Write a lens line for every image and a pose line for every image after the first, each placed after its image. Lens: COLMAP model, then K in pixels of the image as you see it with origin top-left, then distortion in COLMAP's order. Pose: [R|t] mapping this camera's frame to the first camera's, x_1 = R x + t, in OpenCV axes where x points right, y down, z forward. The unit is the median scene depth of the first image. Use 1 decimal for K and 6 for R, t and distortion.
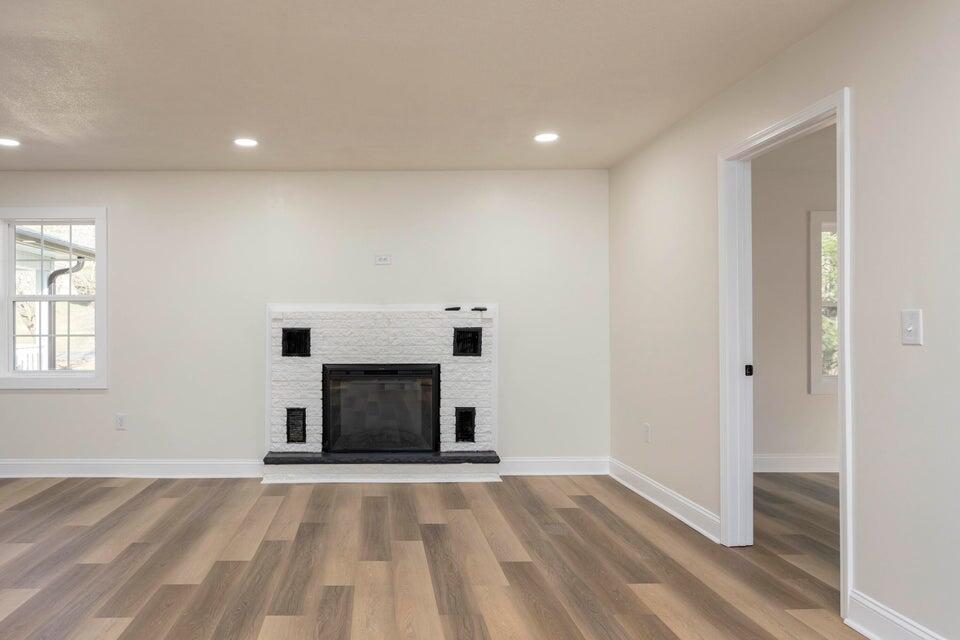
lens RADIAL K [[584.6, 0, 478.7], [0, 584.6, 318.9], [0, 0, 1]] dist [-0.007794, -0.000879]
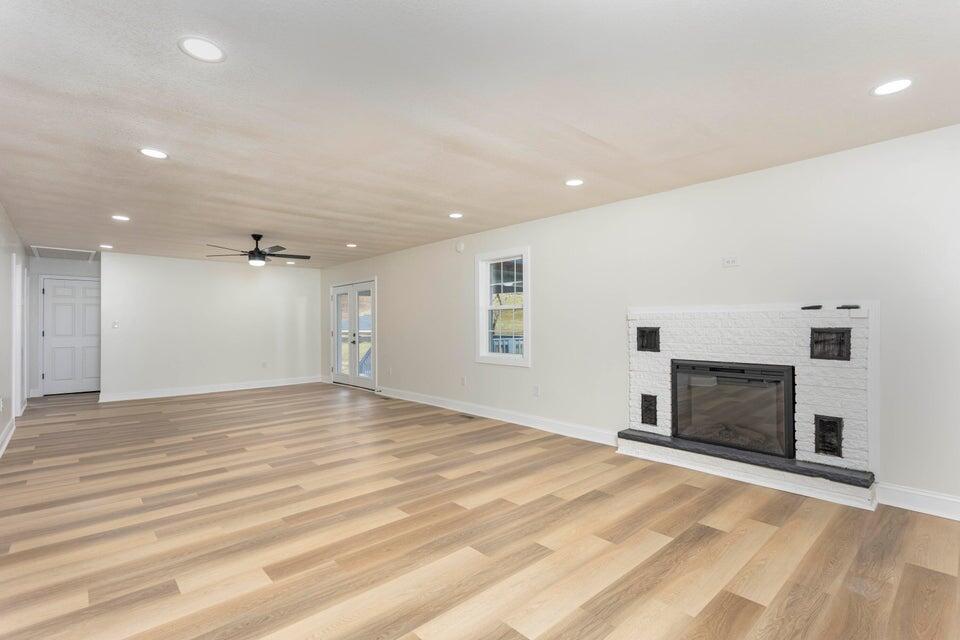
lens RADIAL K [[459.9, 0, 476.5], [0, 459.9, 320.2], [0, 0, 1]] dist [0.002601, 0.002011]
pose [[0.655832, -0.005204, -0.754889, 0.162140], [0.005622, 0.999982, -0.002009, 0.001392], [0.754886, -0.002926, 0.655849, 0.127262]]
